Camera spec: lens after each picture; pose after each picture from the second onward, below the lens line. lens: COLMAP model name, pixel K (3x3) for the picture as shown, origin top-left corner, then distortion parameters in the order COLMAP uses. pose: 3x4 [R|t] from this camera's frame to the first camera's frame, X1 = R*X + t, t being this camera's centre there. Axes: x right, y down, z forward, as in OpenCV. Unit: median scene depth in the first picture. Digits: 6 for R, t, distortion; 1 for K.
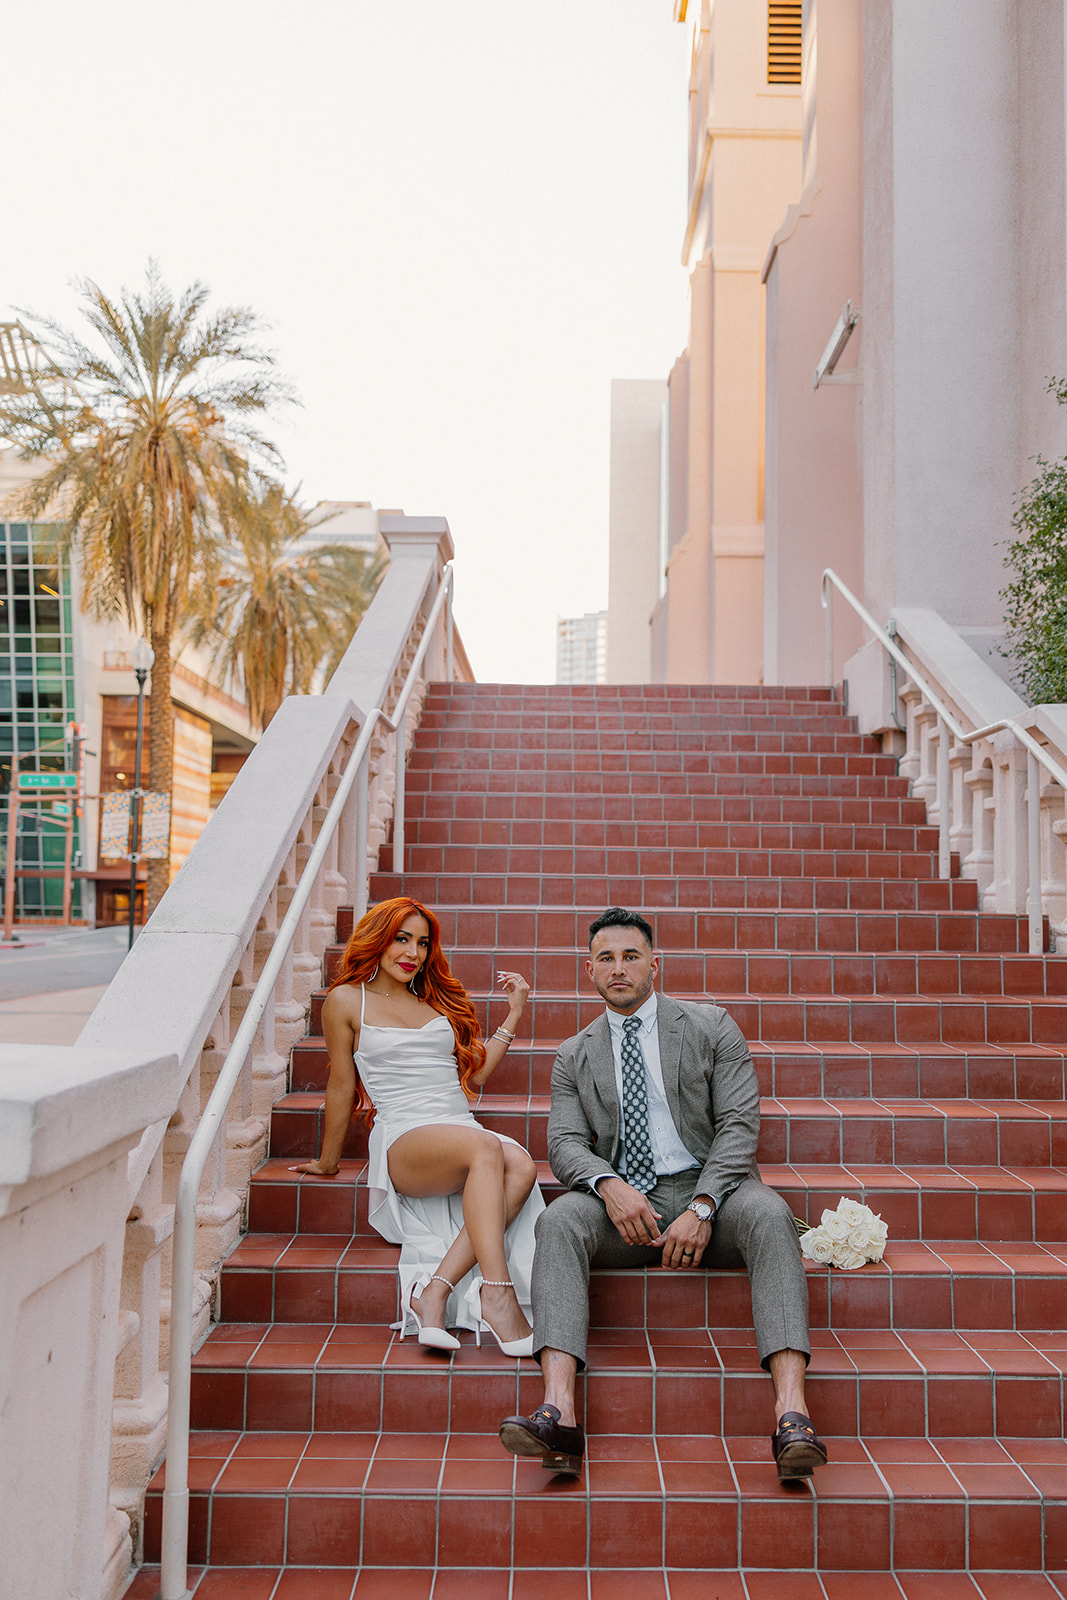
lens RADIAL K [[1373.4, 0, 569.5], [0, 1373.4, 820.7], [0, 0, 1]] dist [0.010952, -0.011837]
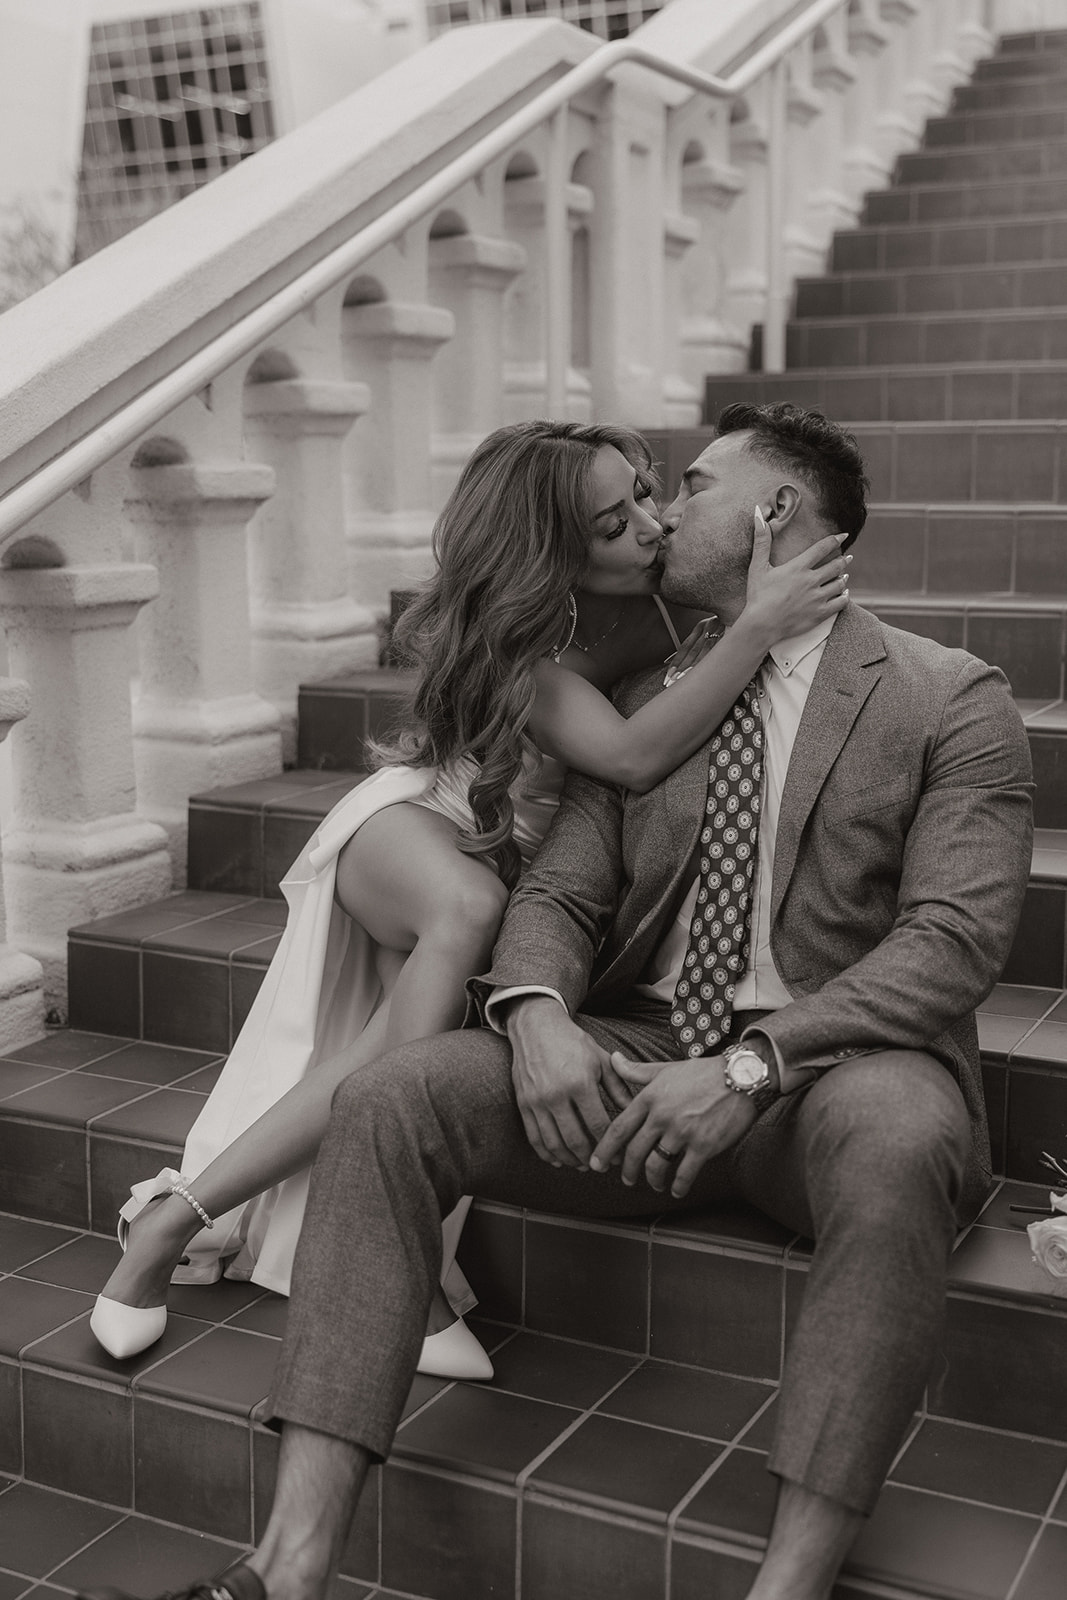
lens RADIAL K [[1955.5, 0, 558.4], [0, 1955.5, 763.8], [0, 0, 1]] dist [0.005472, -0.012440]
pose [[0.886734, 0.052881, -0.459245, 0.168460], [0.043142, 0.979634, 0.196104, 0.034828], [0.460262, -0.193705, 0.866393, 0.269289]]
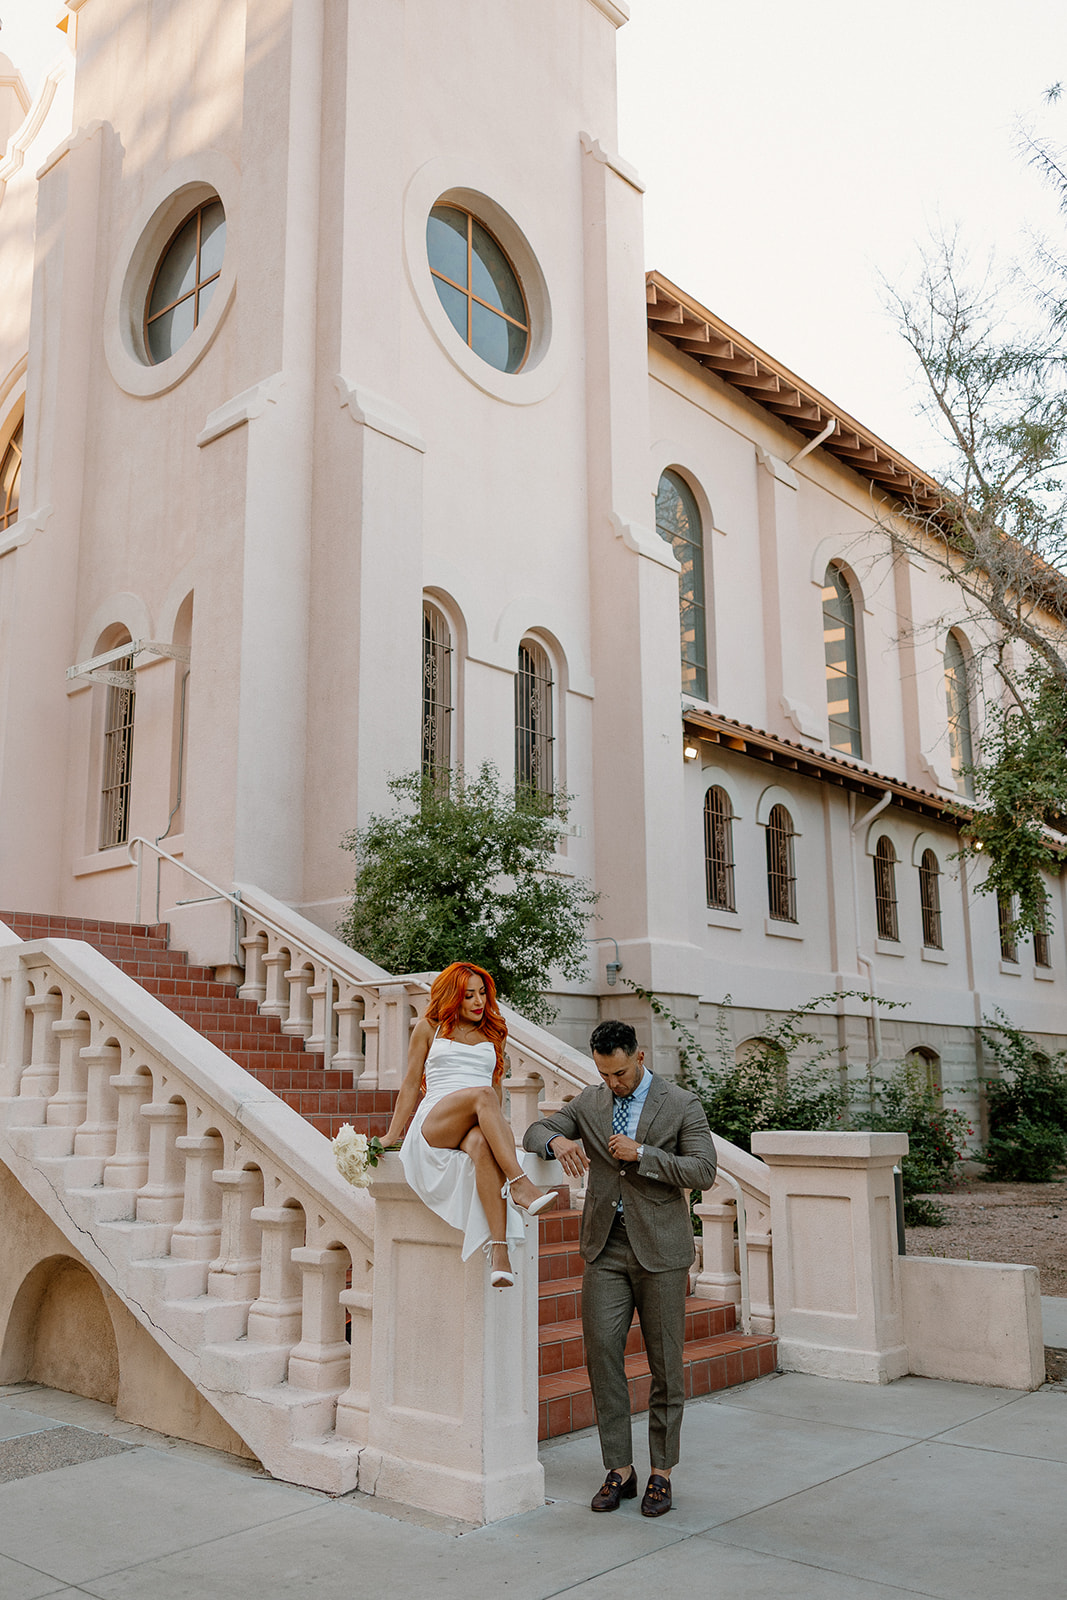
lens RADIAL K [[1326.0, 0, 533.5], [0, 1326.0, 800.0], [0, 0, 1]] dist [0.004567, 0.003202]
pose [[0.672333, 0.148358, 0.725230, -0.763097], [-0.032597, 0.984694, -0.171215, -0.011338], [-0.739531, 0.091473, 0.666878, -0.251029]]
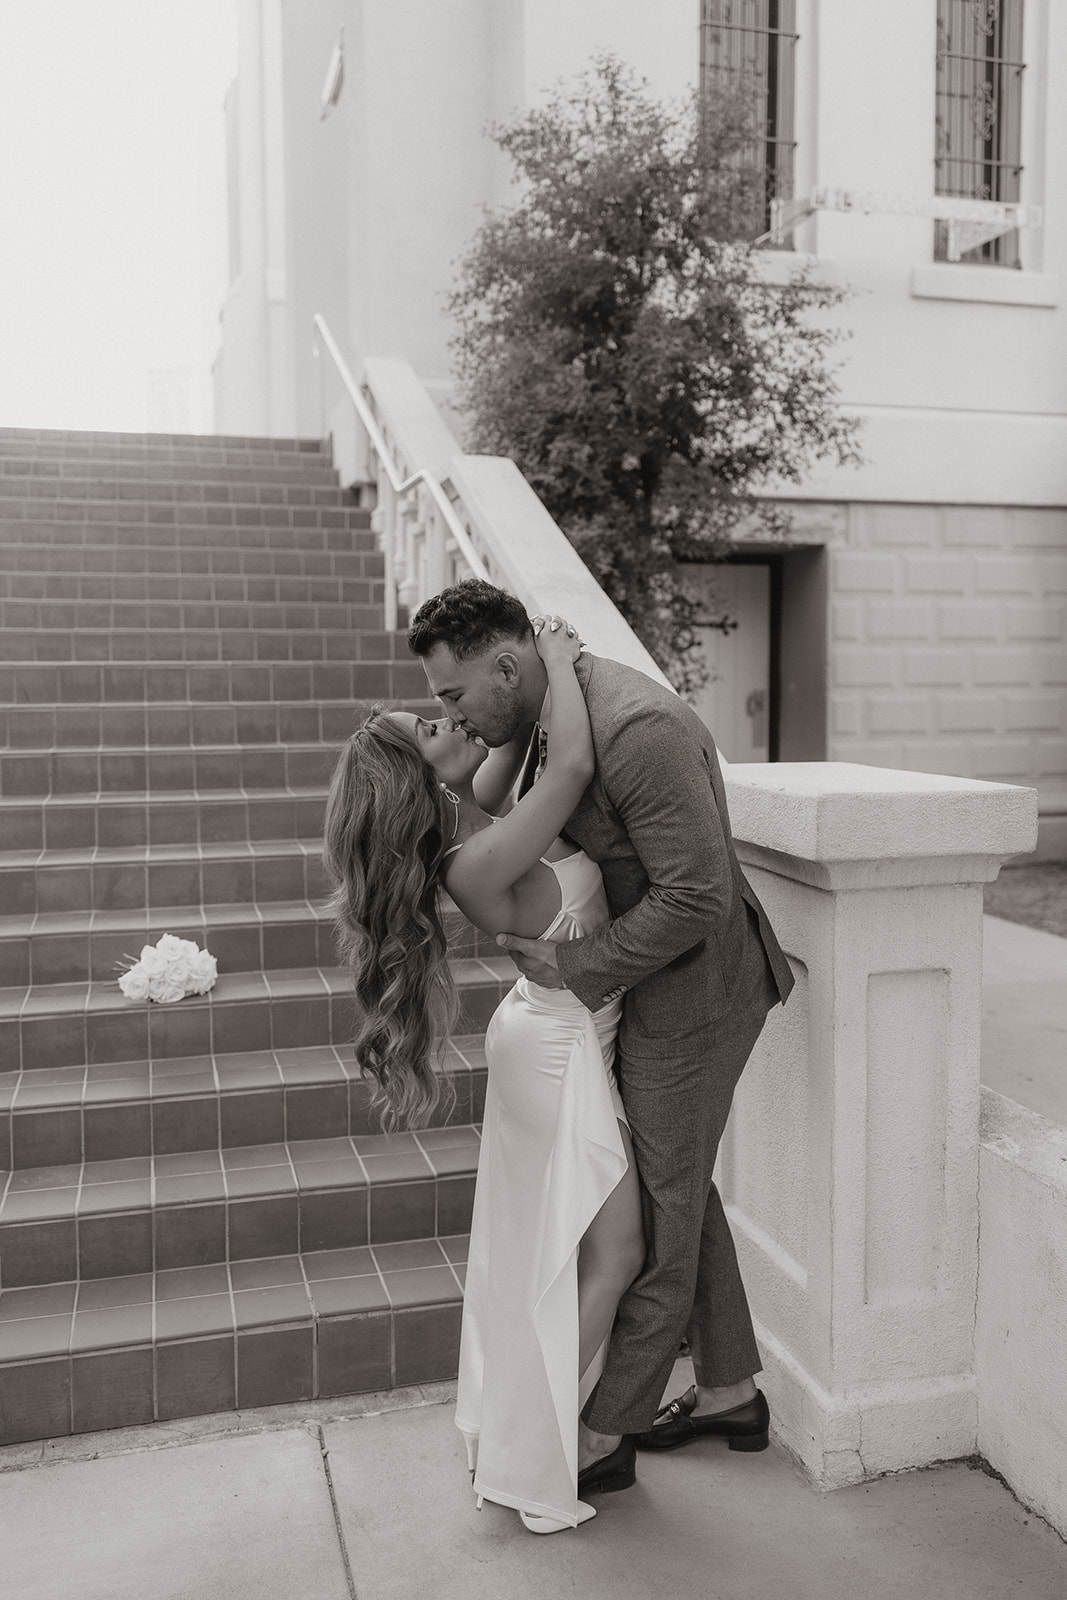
lens RADIAL K [[1375.5, 0, 551.8], [0, 1375.5, 769.8], [0, 0, 1]] dist [0.006252, -0.003598]
pose [[0.963845, -0.034812, 0.264178, 0.119032], [-0.000401, 0.991238, 0.132084, 0.009991], [-0.266462, -0.127414, 0.955387, -0.019887]]
